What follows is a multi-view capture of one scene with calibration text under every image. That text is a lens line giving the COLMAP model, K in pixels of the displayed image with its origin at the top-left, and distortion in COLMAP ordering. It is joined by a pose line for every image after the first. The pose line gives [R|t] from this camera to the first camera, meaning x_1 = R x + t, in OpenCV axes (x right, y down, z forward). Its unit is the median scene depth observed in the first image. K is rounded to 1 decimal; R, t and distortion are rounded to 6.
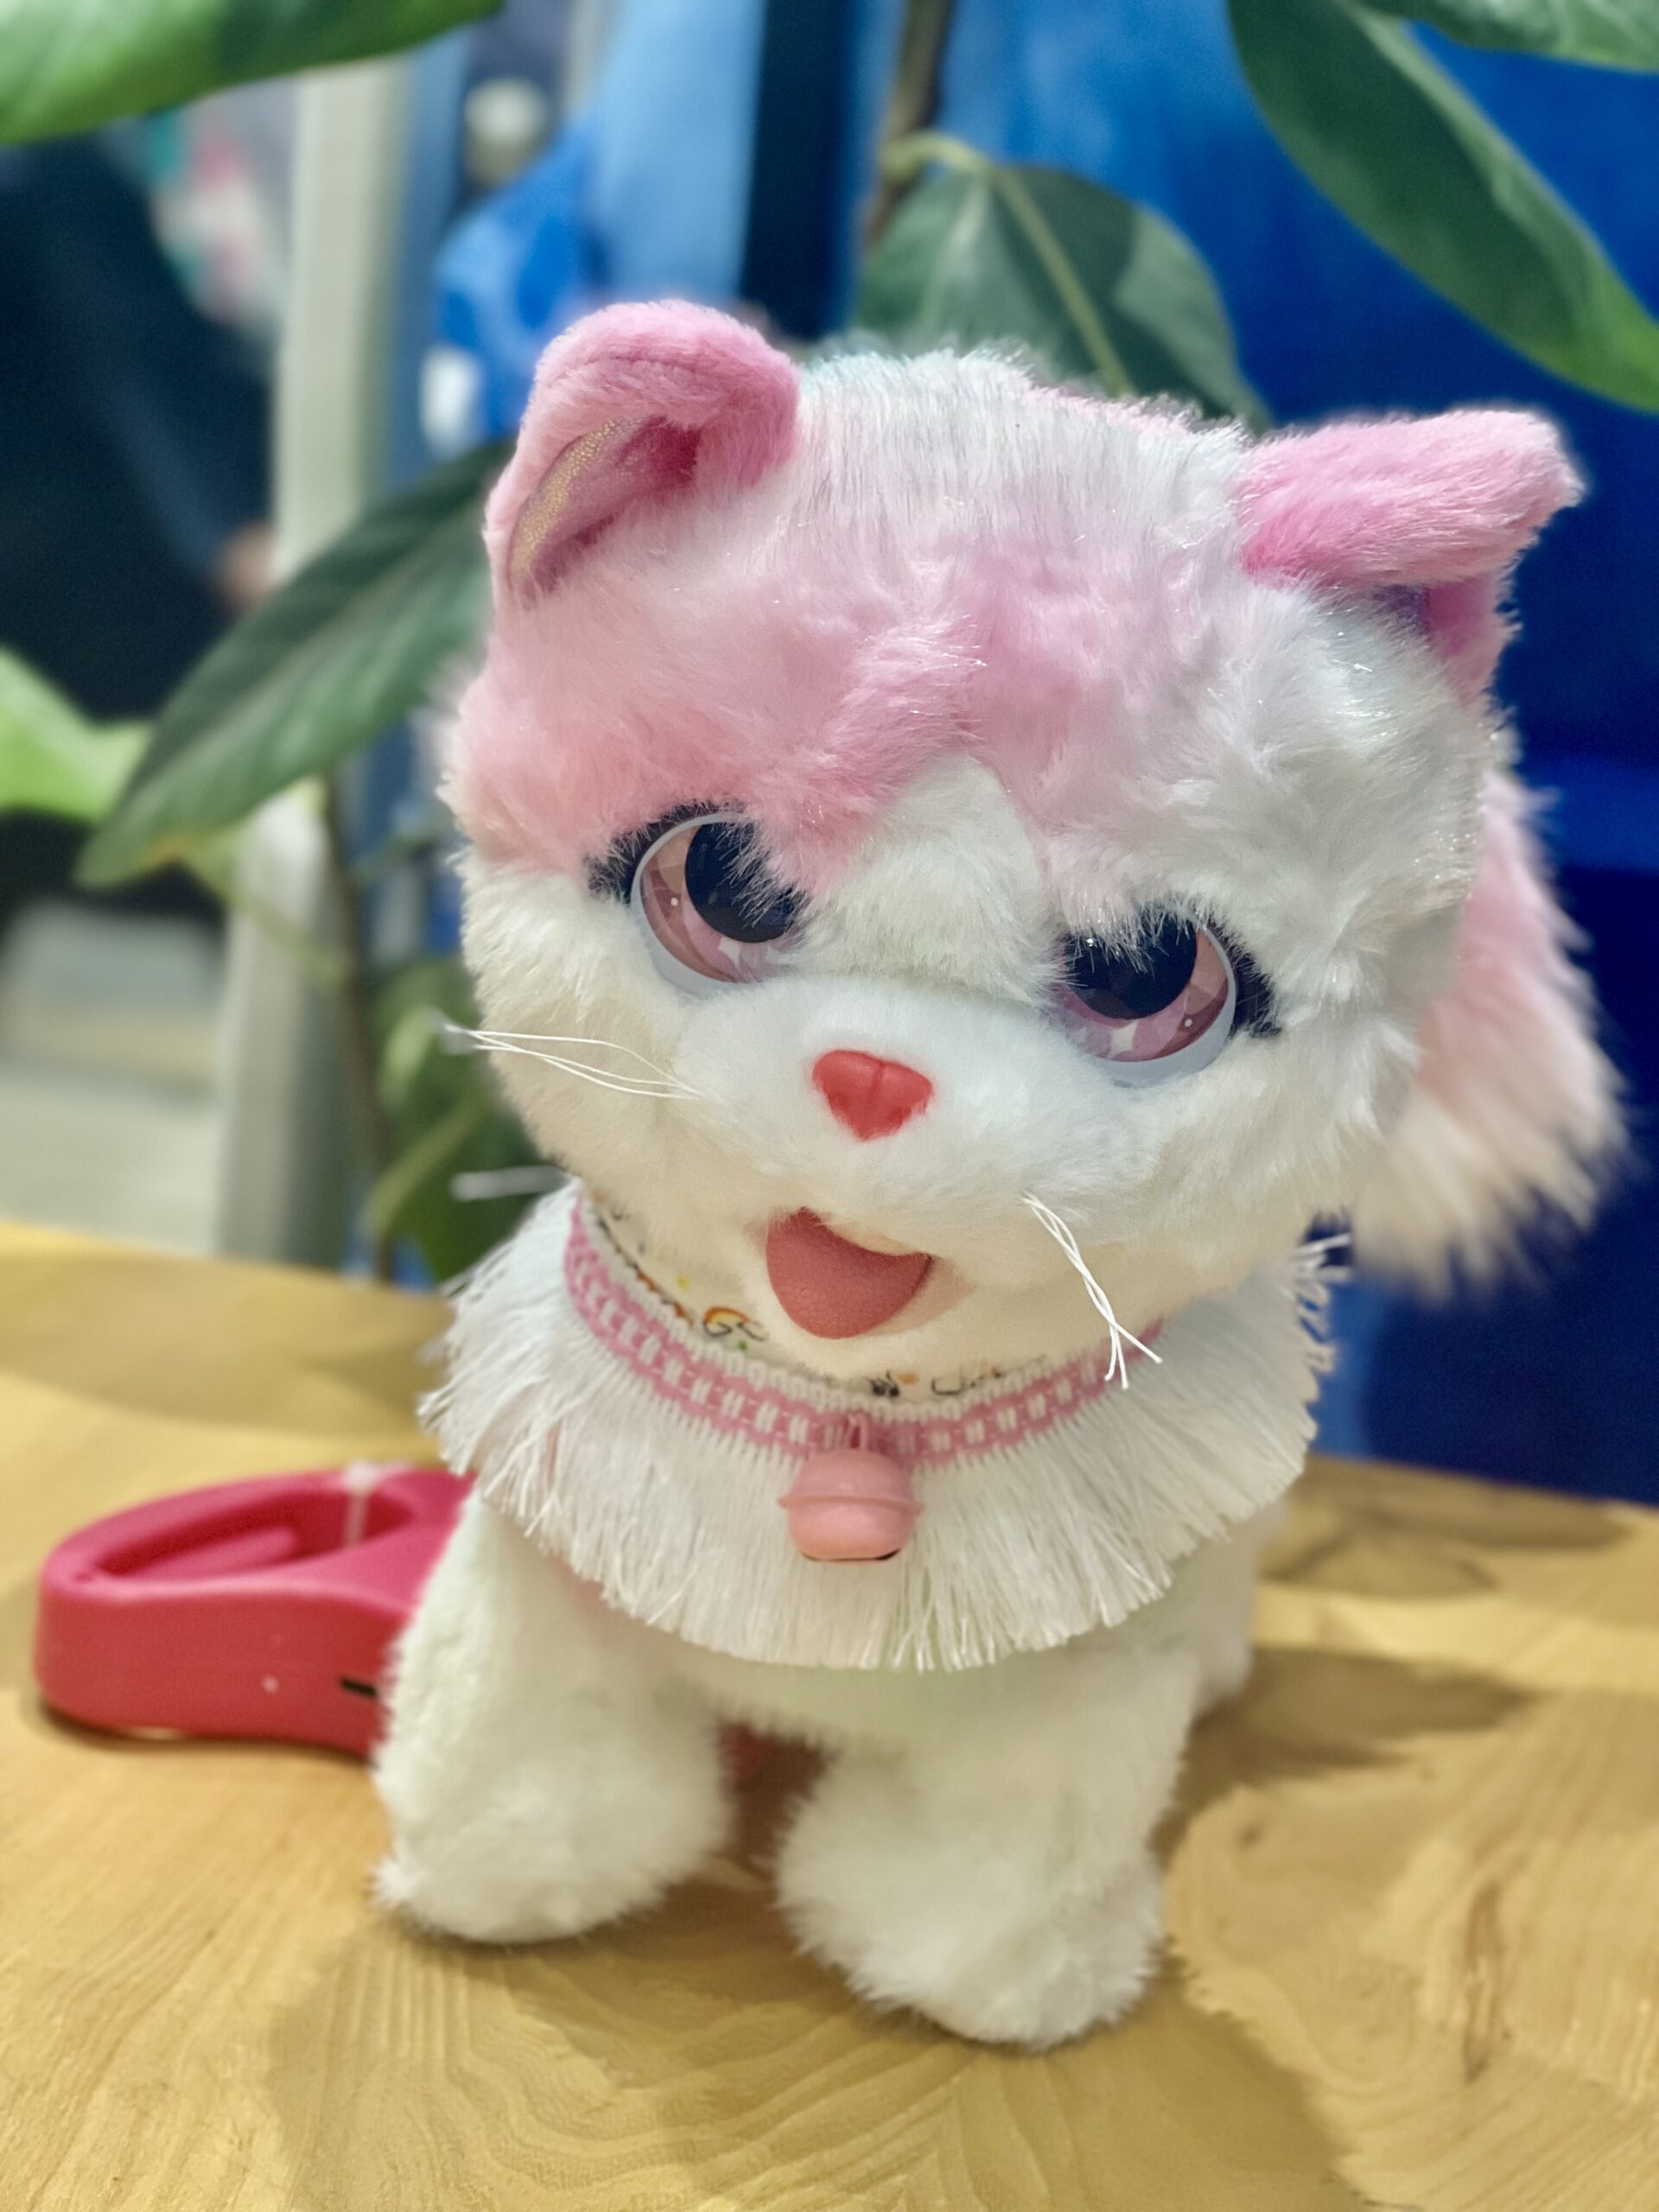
lens RADIAL K [[4917.6, 0, 829.5], [0, 4917.6, 1106.0], [0, 0, 1]] dist [-0.425943, 12.299203]
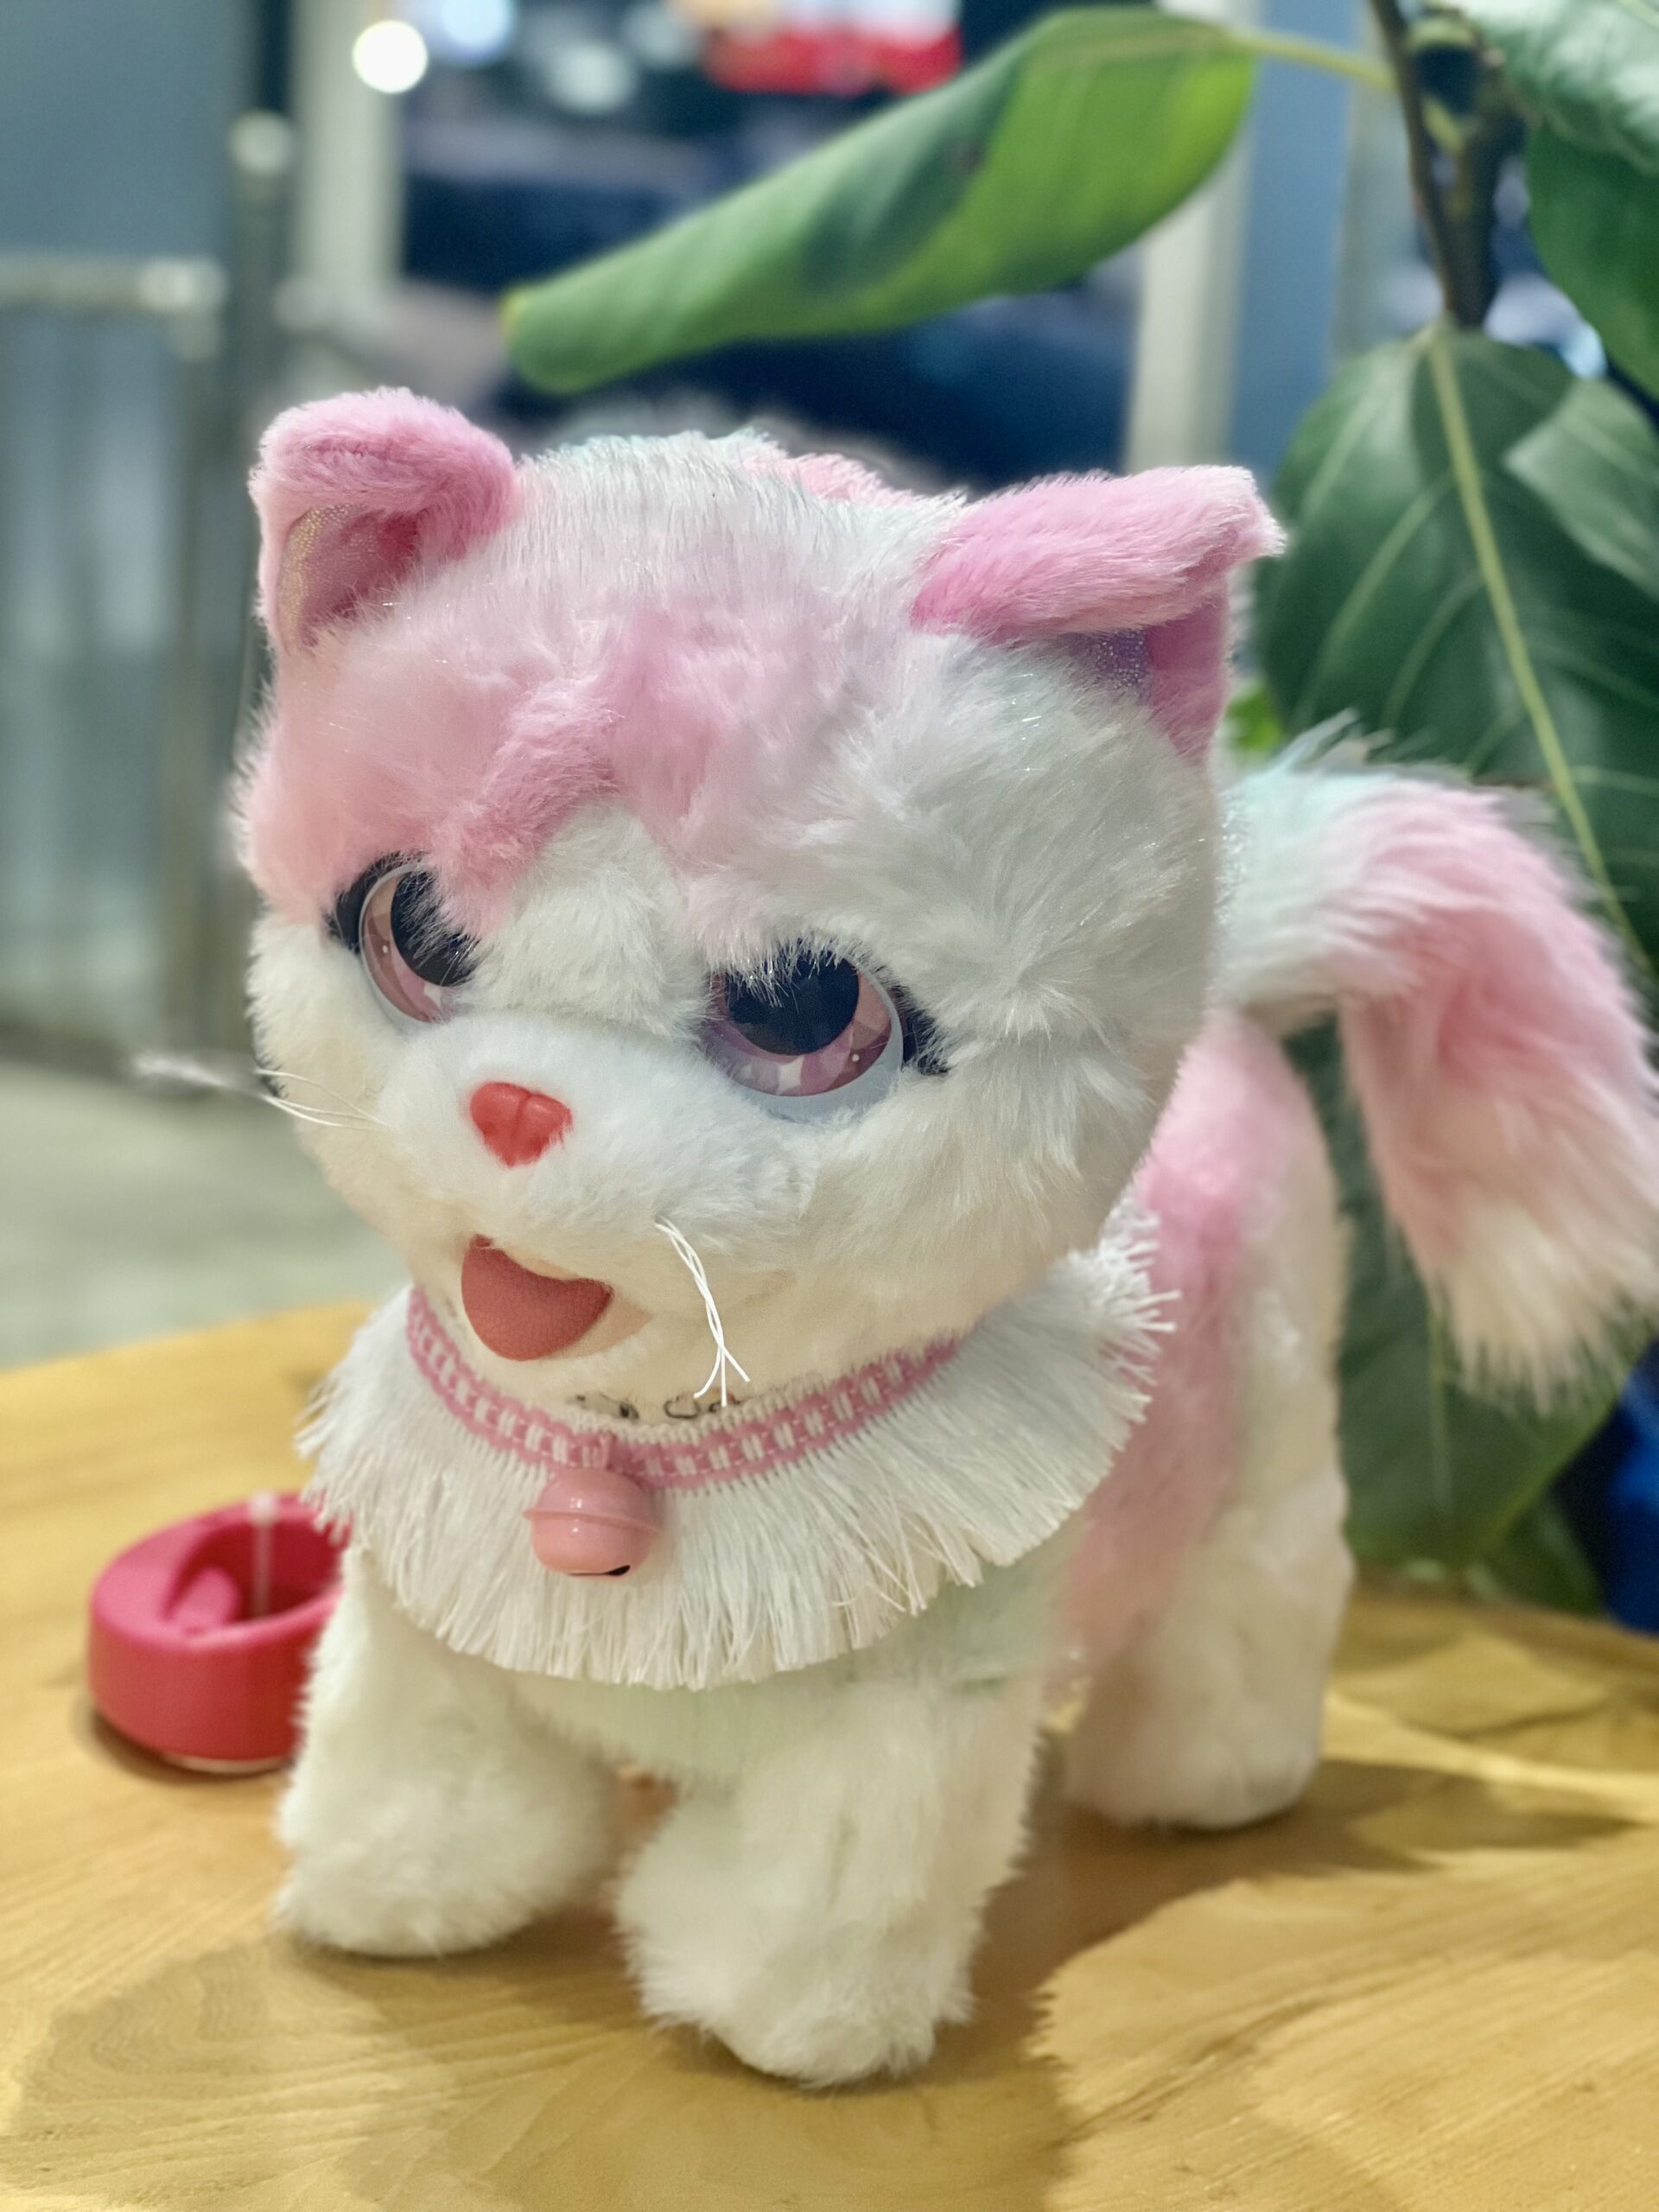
lens RADIAL K [[4917.6, 0, 829.5], [0, 4917.6, 1106.0], [0, 0, 1]] dist [-0.425943, 12.299203]
pose [[0.971834, -0.007315, -0.235554, 0.315429], [-0.002641, 0.999117, -0.041922, 0.036955], [0.235653, 0.041363, 0.970957, -0.005207]]
